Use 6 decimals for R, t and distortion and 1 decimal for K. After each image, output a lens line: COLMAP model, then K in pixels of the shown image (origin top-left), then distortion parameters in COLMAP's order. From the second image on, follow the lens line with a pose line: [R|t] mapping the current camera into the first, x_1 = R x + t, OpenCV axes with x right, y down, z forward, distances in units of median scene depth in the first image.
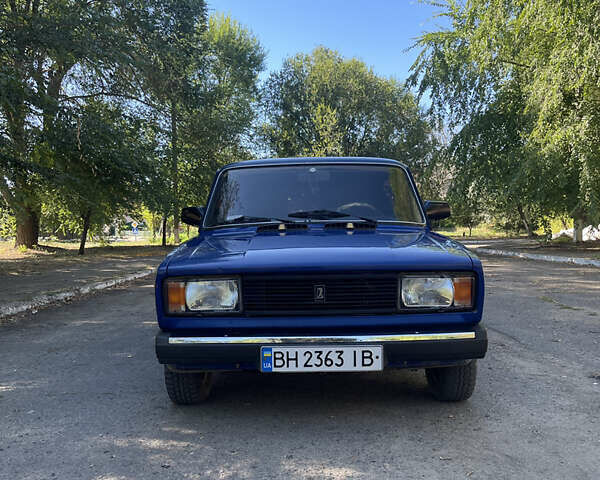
lens RADIAL K [[632.0, 0, 308.1], [0, 632.0, 240.2], [0, 0, 1]] dist [0.030345, 0.010583]
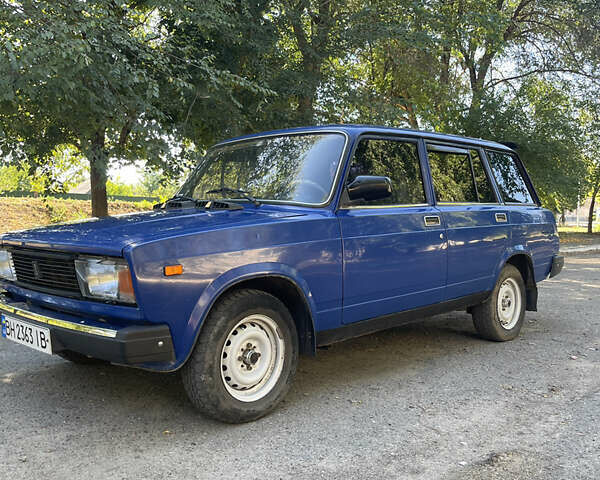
lens RADIAL K [[635.4, 0, 299.1], [0, 635.4, 223.3], [0, 0, 1]] dist [0.061311, 0.004105]
pose [[0.687590, 0.030292, -0.725467, 1.058604], [-0.031774, 0.999428, 0.011617, -0.017428], [0.725404, 0.015063, 0.688159, 0.588227]]
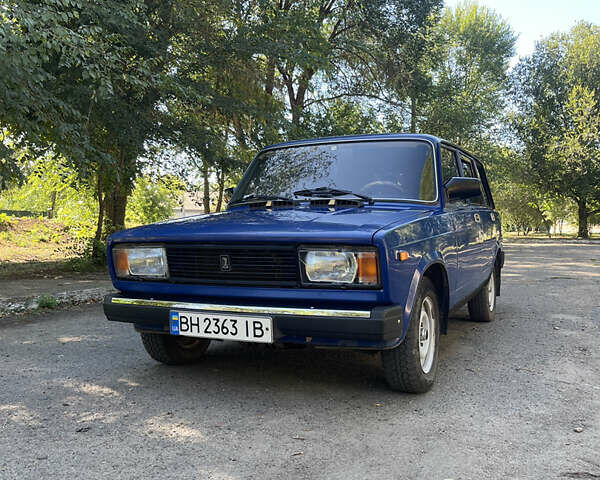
lens RADIAL K [[632.0, 0, 308.1], [0, 632.0, 240.2], [0, 0, 1]] dist [0.030345, 0.010583]
pose [[0.904275, 0.020792, -0.426444, 0.574064], [-0.019000, 0.999784, 0.008456, 0.035613], [0.426527, 0.000456, 0.904475, 0.130331]]
